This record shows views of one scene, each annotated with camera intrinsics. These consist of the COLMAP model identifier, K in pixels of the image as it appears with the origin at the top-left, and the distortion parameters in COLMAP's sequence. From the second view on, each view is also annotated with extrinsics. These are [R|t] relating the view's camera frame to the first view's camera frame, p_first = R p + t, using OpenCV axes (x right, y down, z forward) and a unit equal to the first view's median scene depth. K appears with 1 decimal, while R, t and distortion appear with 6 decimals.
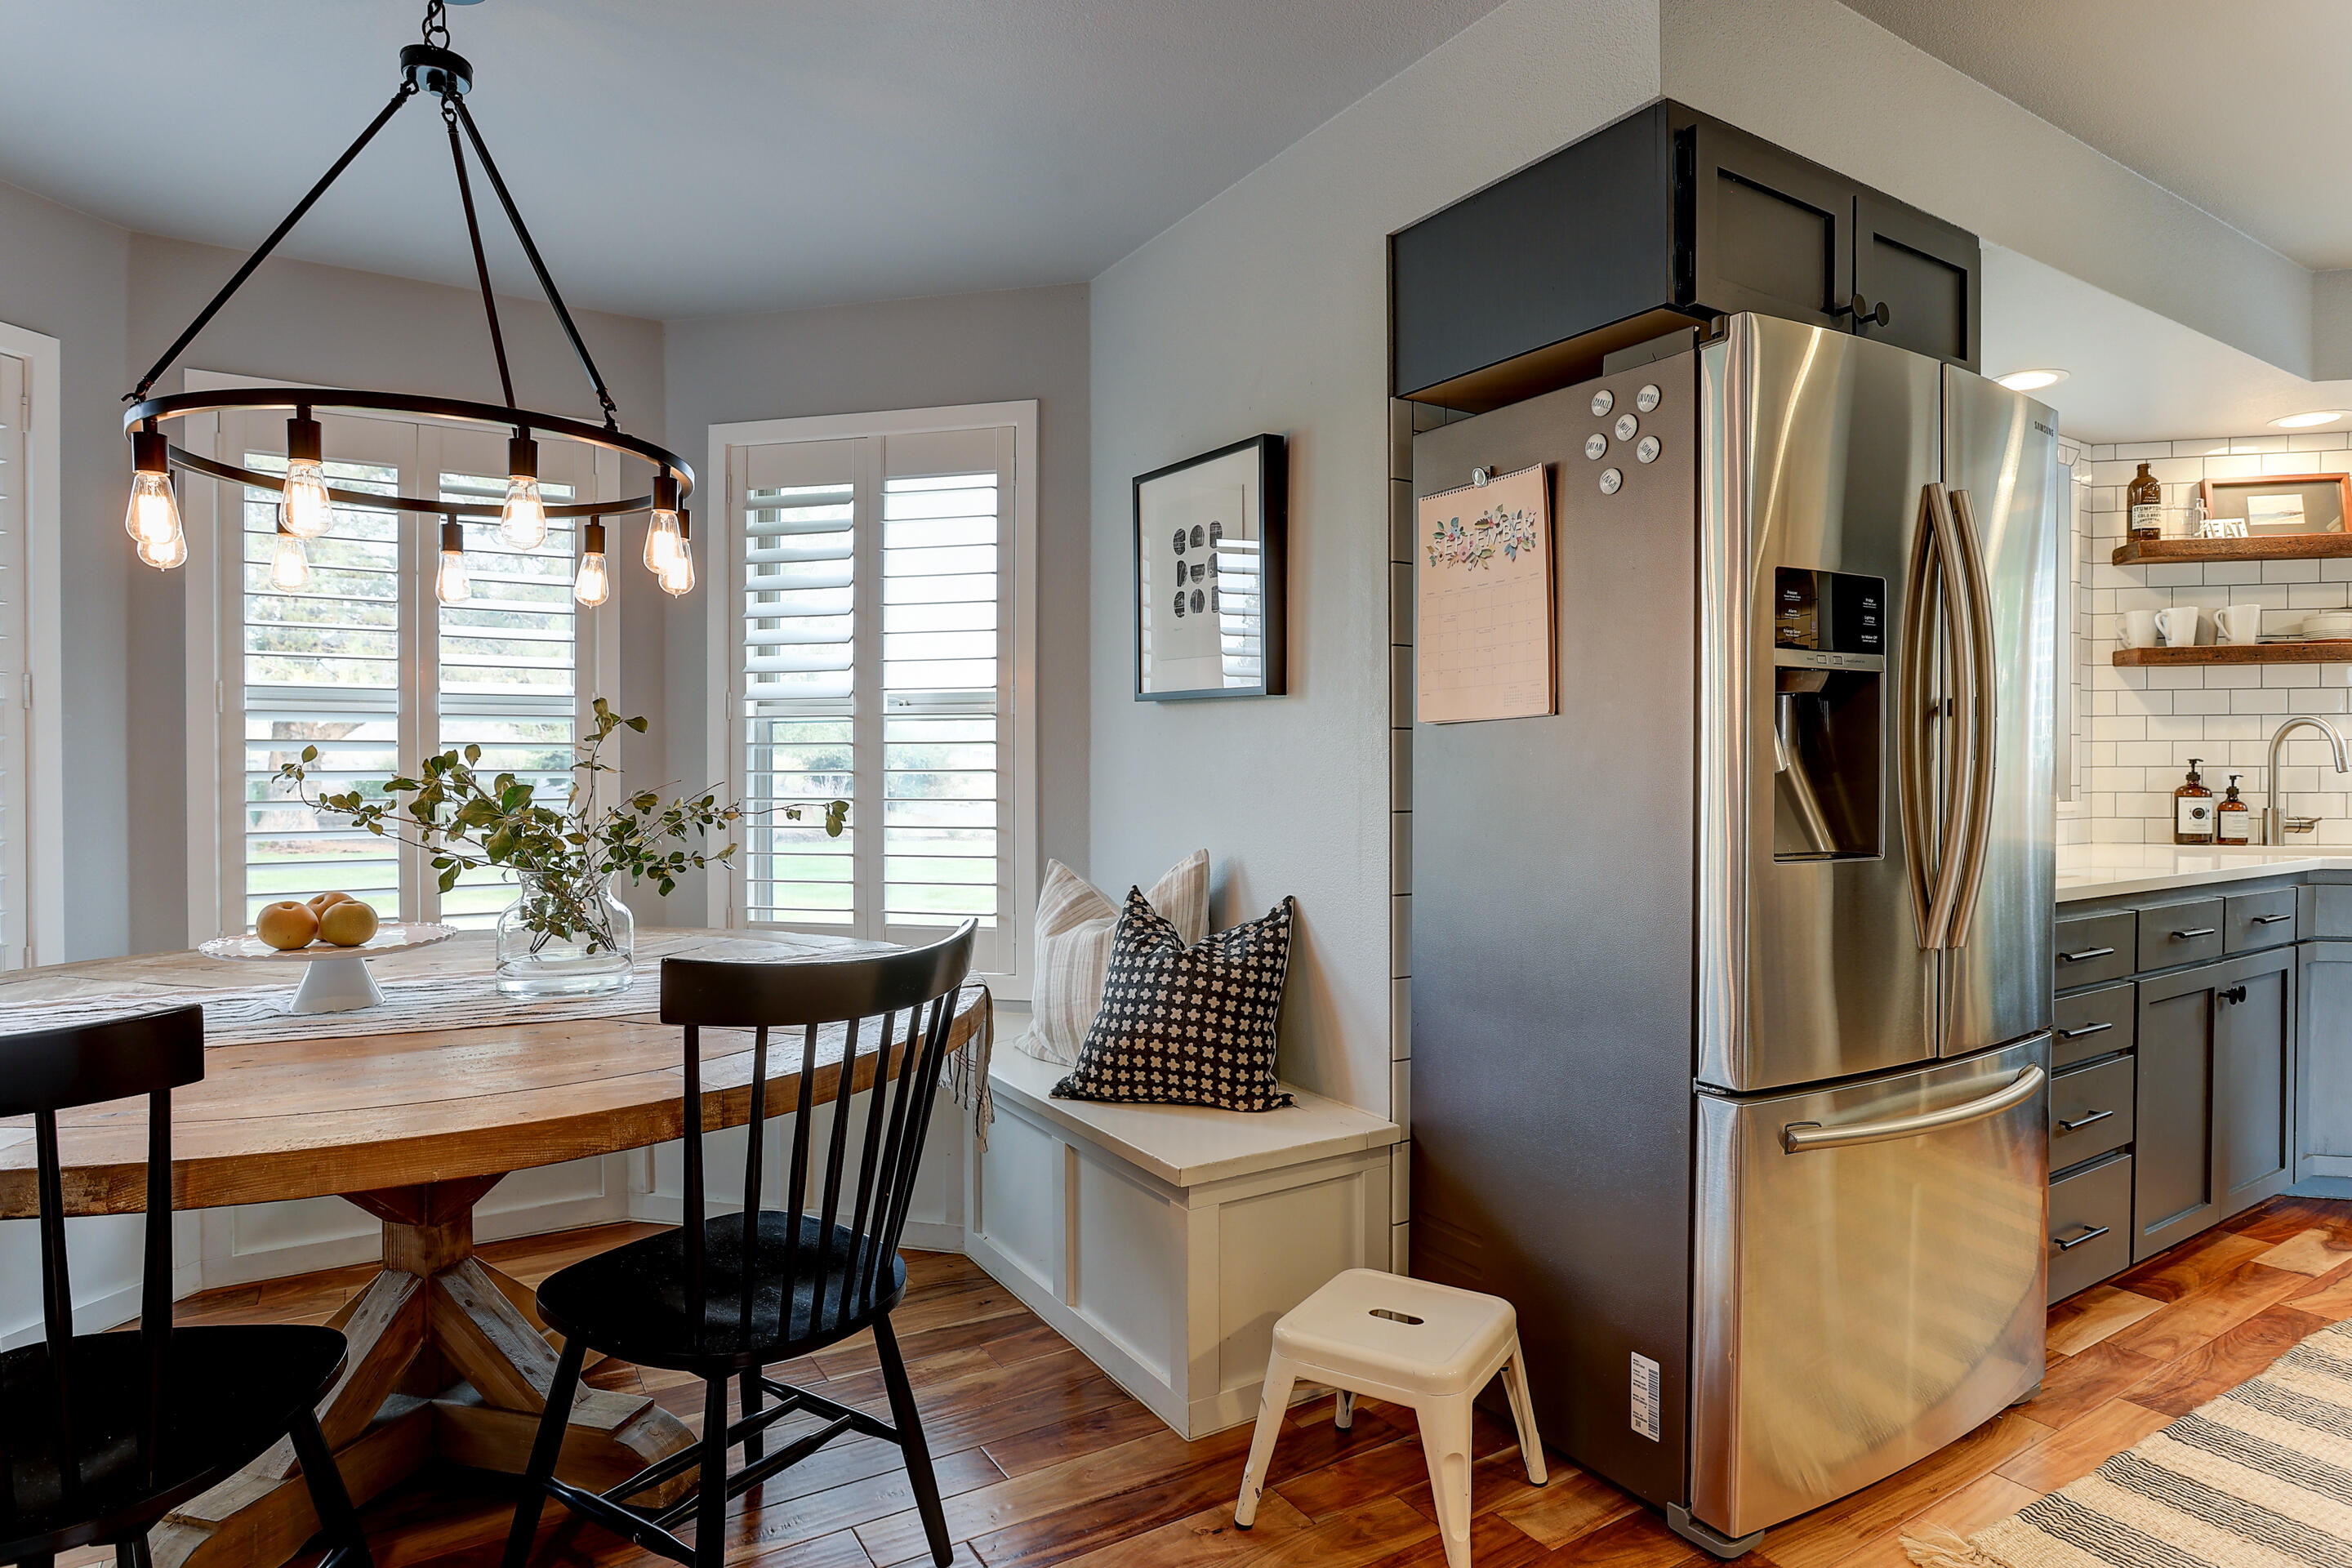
lens RADIAL K [[1287.8, 0, 1191.7], [0, 1287.8, 778.3], [0, 0, 1]] dist [-0.038215, 0.017351]
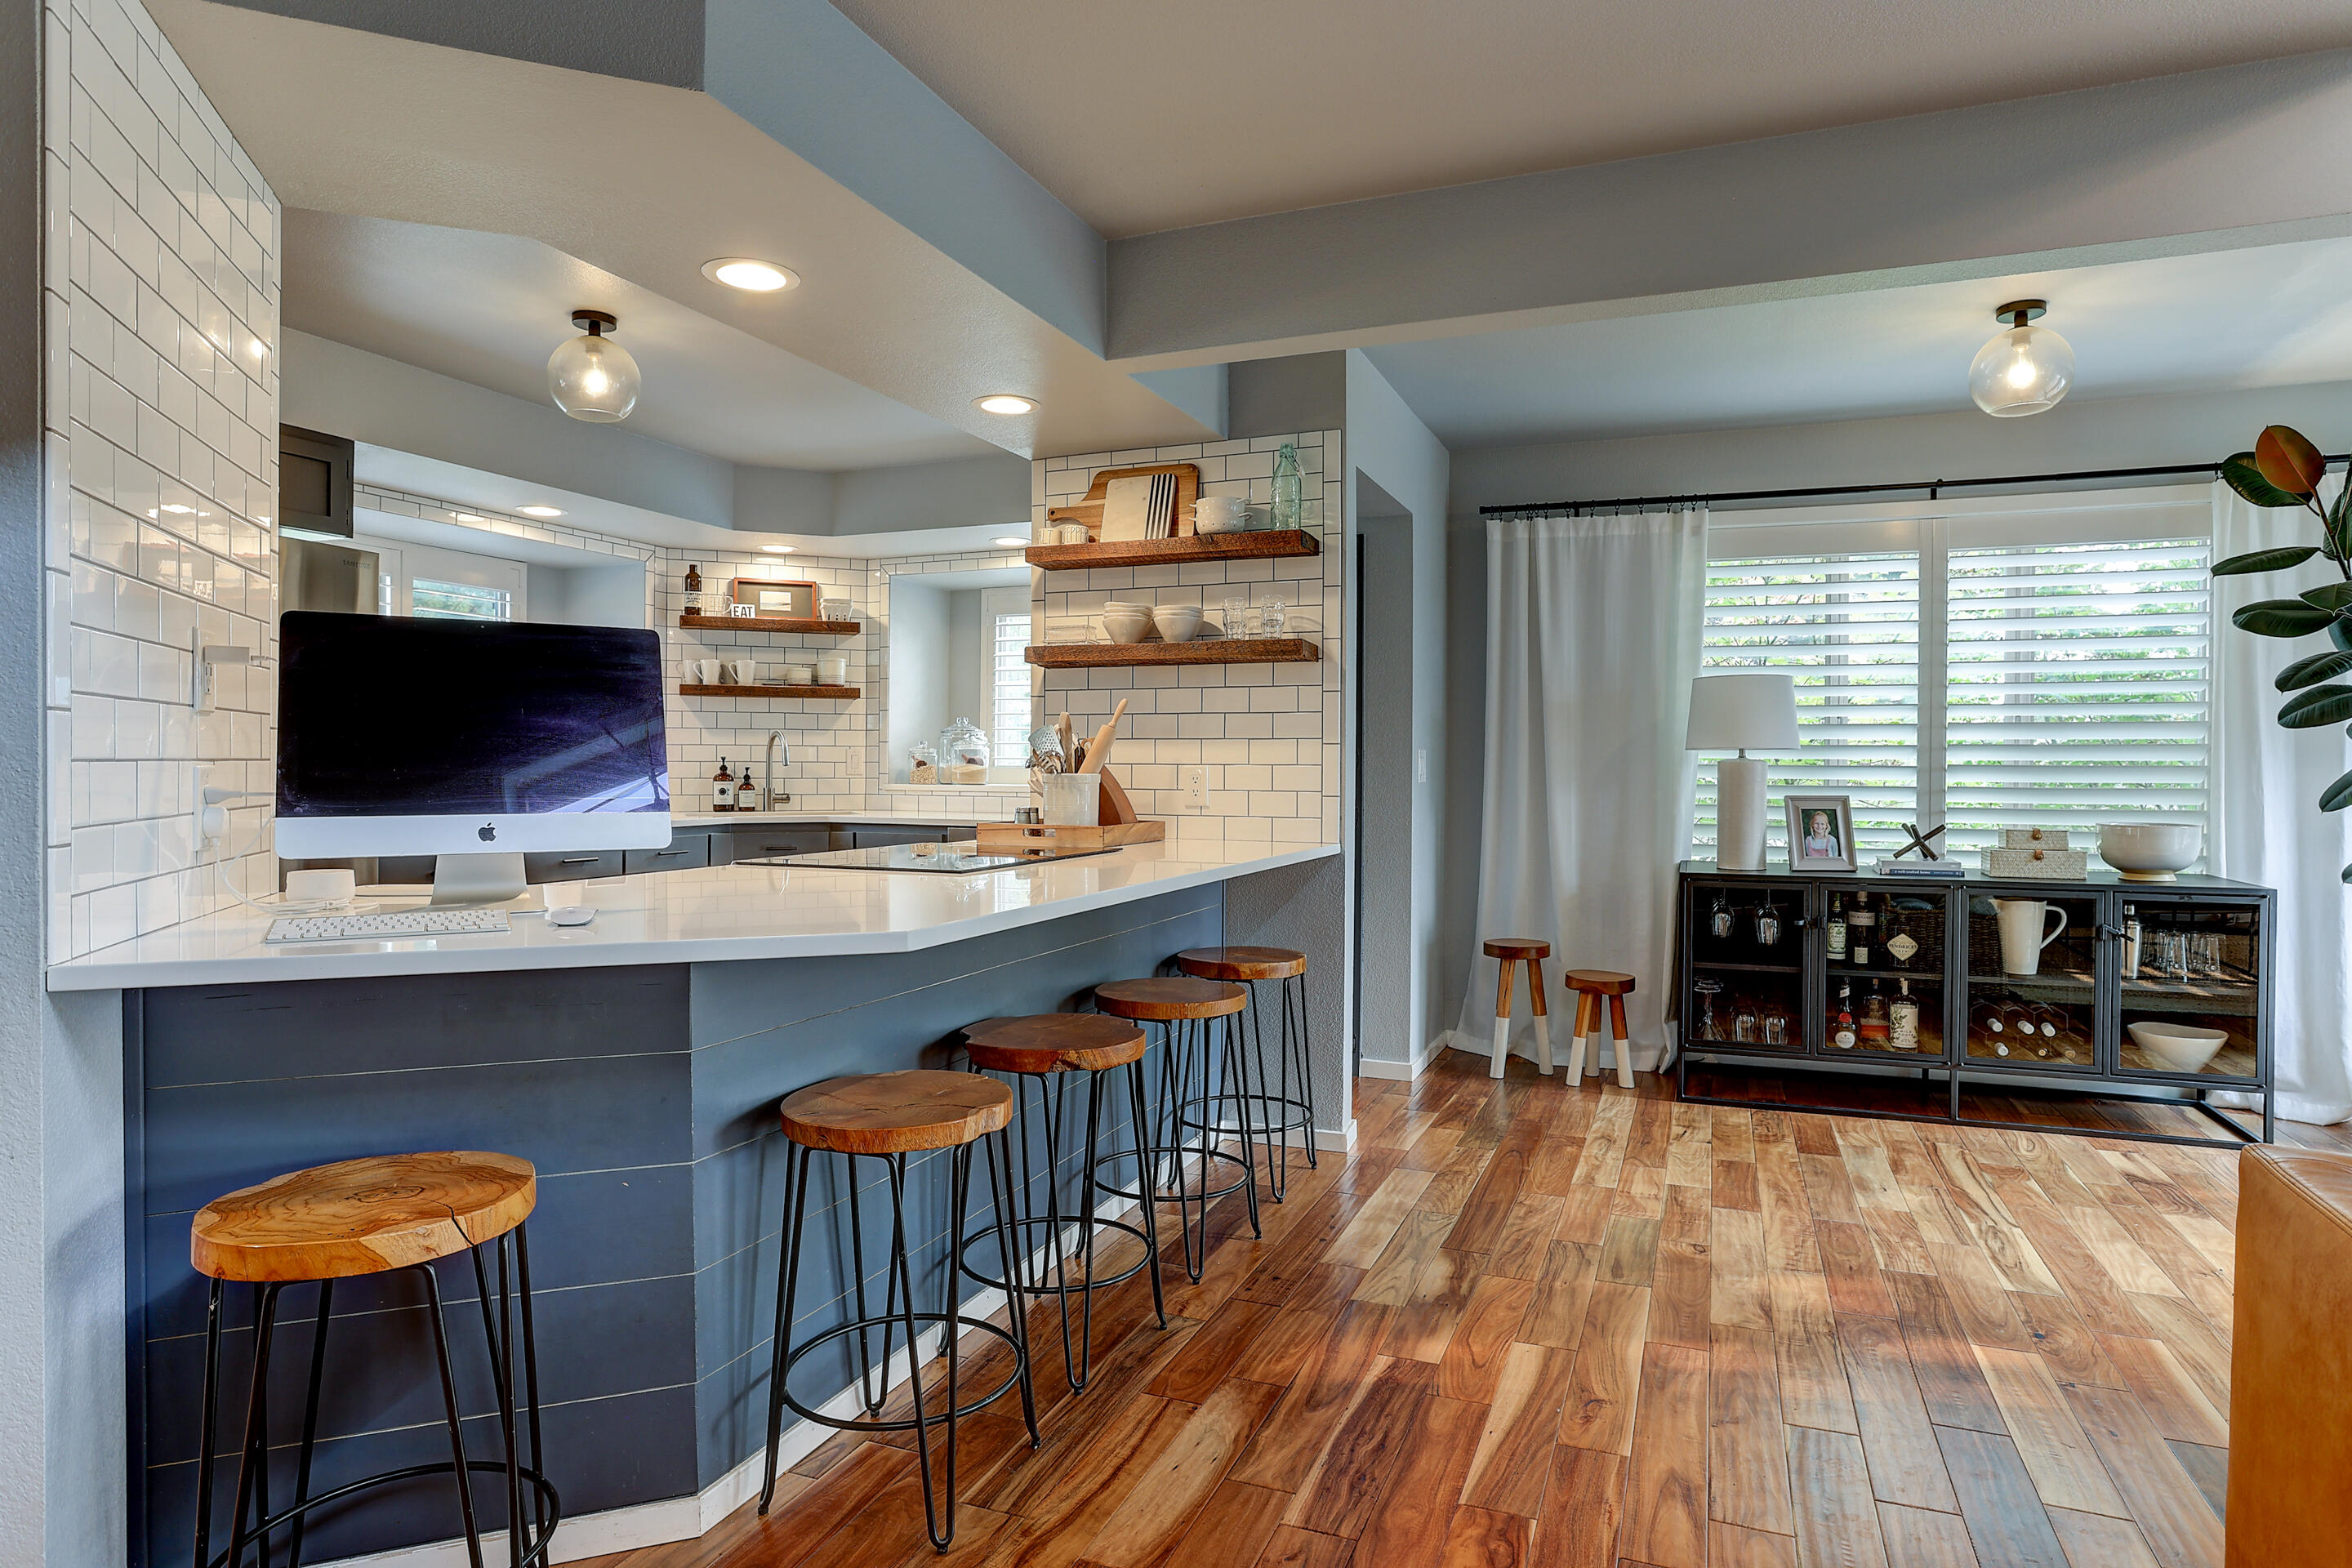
lens RADIAL K [[1287.8, 0, 1191.7], [0, 1287.8, 778.3], [0, 0, 1]] dist [-0.038215, 0.017351]
pose [[0.813603, -0.000410, 0.581421, 0.501079], [-0.000852, 0.999998, 0.001899, 0.011353], [-0.581421, -0.002040, 0.813601, -0.906458]]
